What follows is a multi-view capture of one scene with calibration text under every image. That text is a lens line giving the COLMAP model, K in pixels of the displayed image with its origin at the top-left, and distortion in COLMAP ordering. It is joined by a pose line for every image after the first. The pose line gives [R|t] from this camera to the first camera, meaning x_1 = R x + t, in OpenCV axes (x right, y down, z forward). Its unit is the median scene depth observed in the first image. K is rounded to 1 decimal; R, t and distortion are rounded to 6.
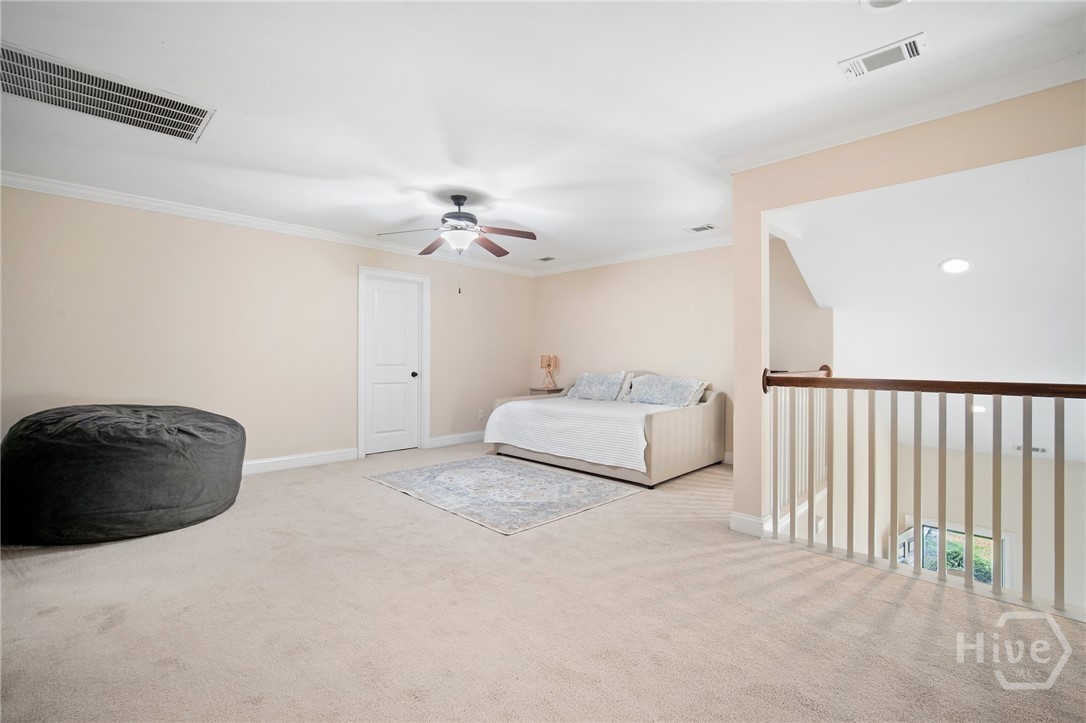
lens RADIAL K [[482.0, 0, 542.8], [0, 482.0, 362.4], [0, 0, 1]] dist [0.000184, 0.000012]
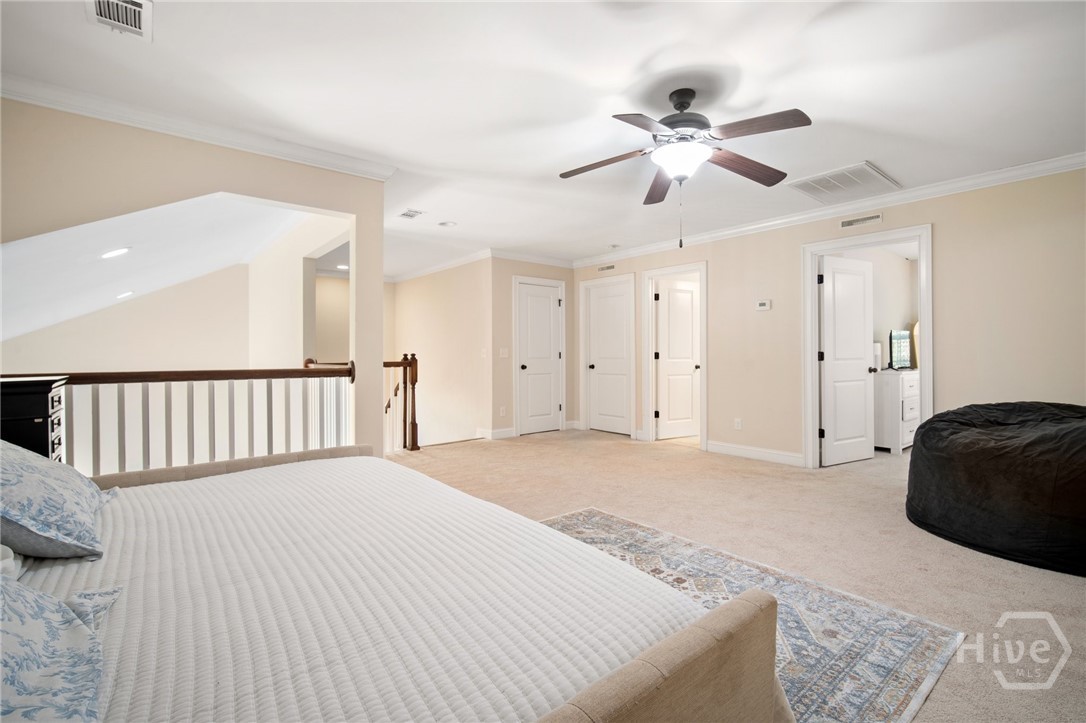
lens RADIAL K [[482.0, 0, 543.2], [0, 482.0, 363.8], [0, 0, 1]] dist [0.000184, 0.000012]
pose [[-0.994328, -0.006651, 0.106151, -0.068674], [-0.006832, 0.999976, -0.001341, 0.018863], [-0.106139, -0.002059, -0.994349, 1.874427]]
